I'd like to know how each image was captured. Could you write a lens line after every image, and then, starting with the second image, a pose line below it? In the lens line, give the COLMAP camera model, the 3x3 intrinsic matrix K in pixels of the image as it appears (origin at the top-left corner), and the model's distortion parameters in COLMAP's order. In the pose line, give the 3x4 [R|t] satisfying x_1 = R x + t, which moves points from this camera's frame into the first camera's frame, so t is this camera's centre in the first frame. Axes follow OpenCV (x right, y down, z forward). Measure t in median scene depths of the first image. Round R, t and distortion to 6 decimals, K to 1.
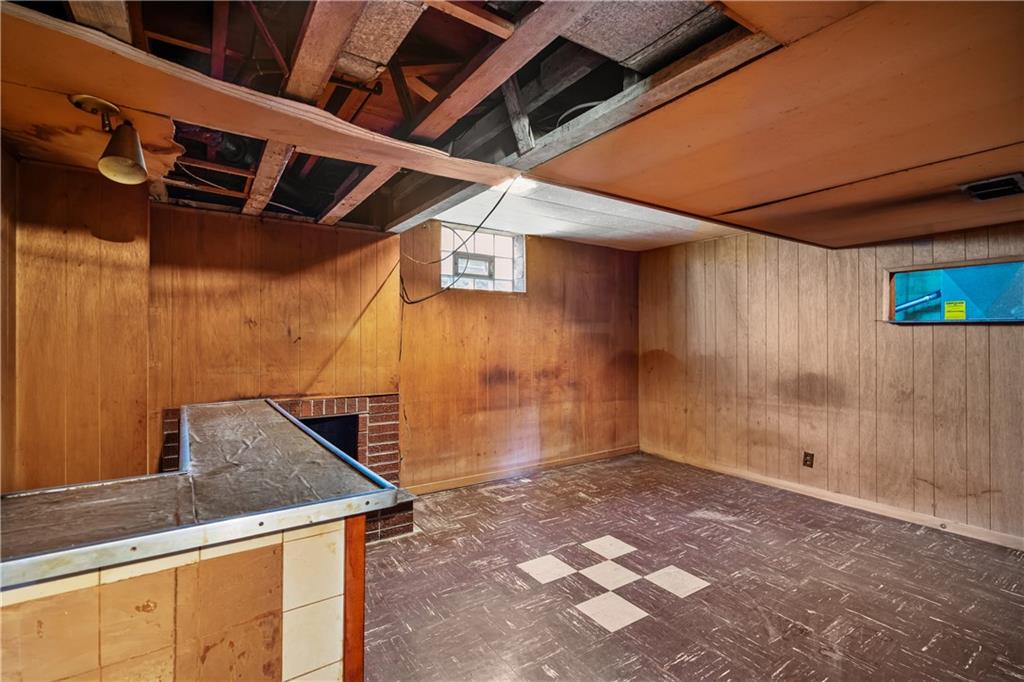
lens RADIAL K [[467.2, 0, 513.3], [0, 467.2, 338.4], [0, 0, 1]] dist [-0.006704, 0.001089]
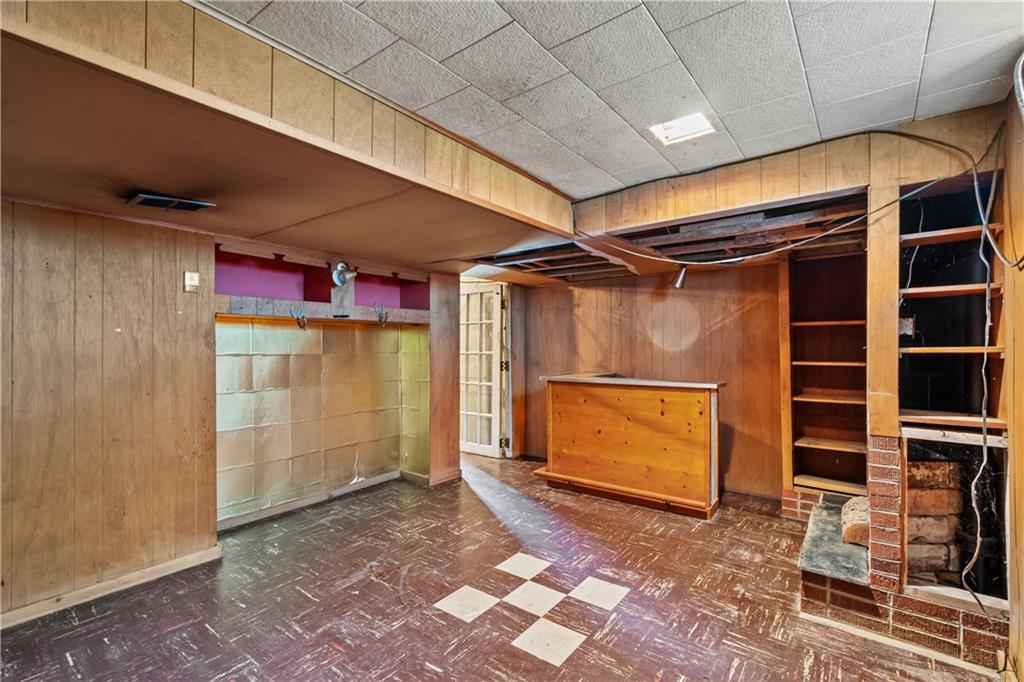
lens RADIAL K [[467.2, 0, 509.0], [0, 467.2, 341.9], [0, 0, 1]] dist [-0.006704, 0.001089]
pose [[-0.949349, -0.001131, -0.314222, 0.553790], [0.001104, 0.999975, -0.006935, -0.007158], [0.314223, -0.006931, -0.949324, 1.882478]]
